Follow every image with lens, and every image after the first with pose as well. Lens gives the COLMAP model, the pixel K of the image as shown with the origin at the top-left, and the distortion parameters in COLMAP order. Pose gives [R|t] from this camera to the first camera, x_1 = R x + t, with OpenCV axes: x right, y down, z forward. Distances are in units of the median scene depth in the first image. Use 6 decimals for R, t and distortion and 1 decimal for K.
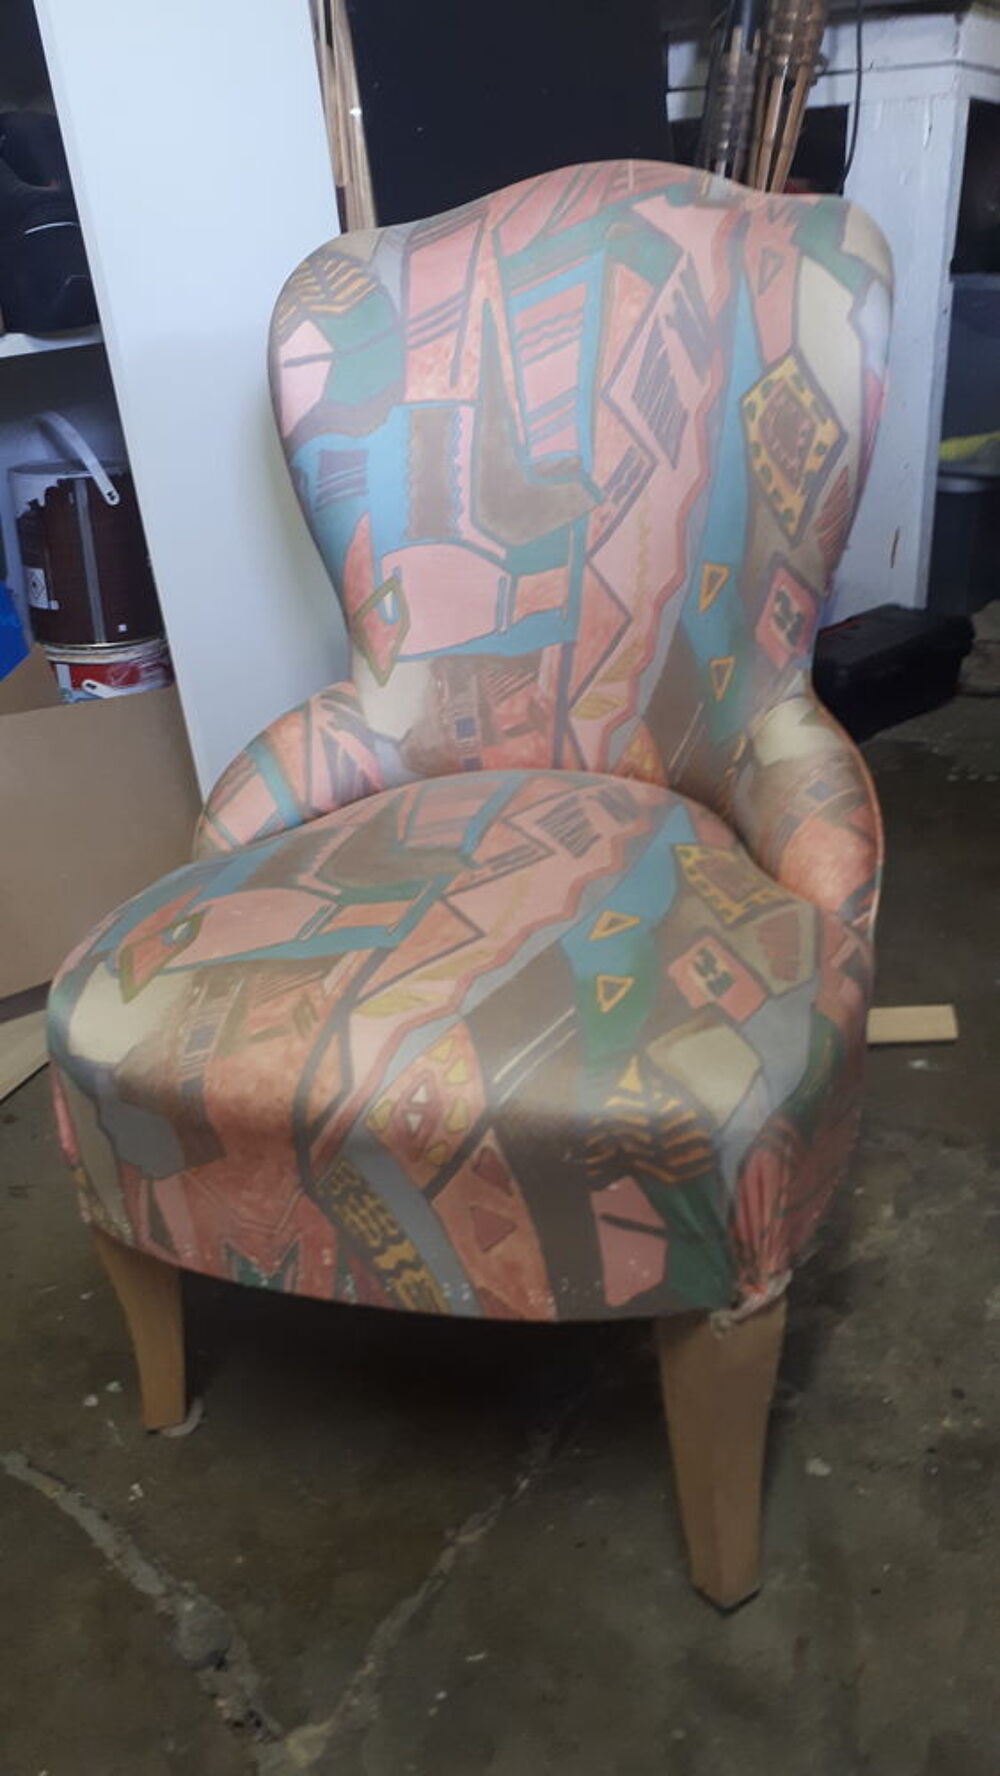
lens RADIAL K [[1352.6, 0, 500.0], [0, 1352.6, 888.0], [0, 0, 1]] dist [0.224941, -0.572054]
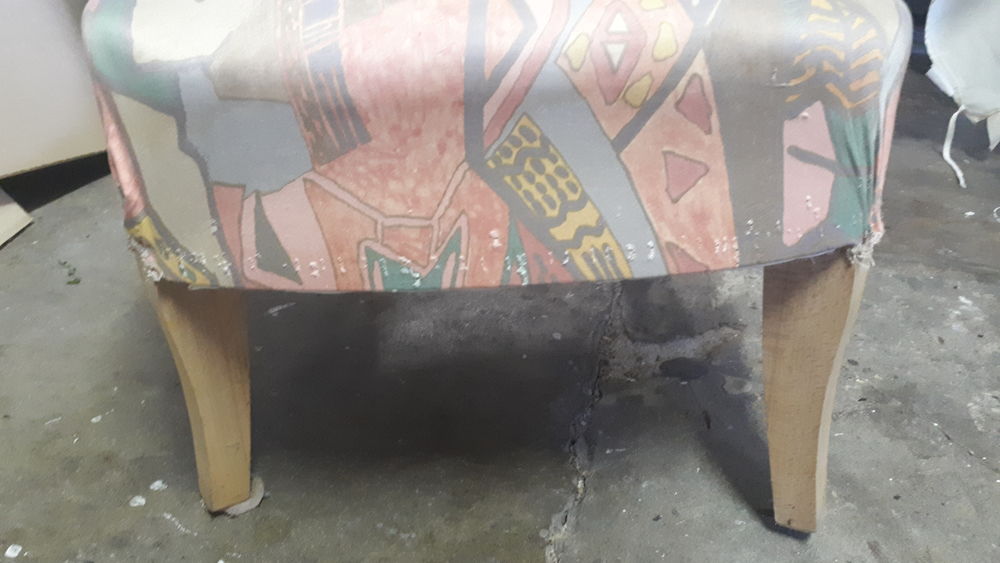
lens RADIAL K [[761.6, 0, 461.9], [0, 761.6, 281.0], [0, 0, 1]] dist [0.224941, -0.572054]
pose [[0.939511, -0.098375, 0.328089, -0.325625], [0.087949, 0.995039, 0.046507, 0.275906], [-0.331036, -0.014839, 0.943501, 0.527656]]
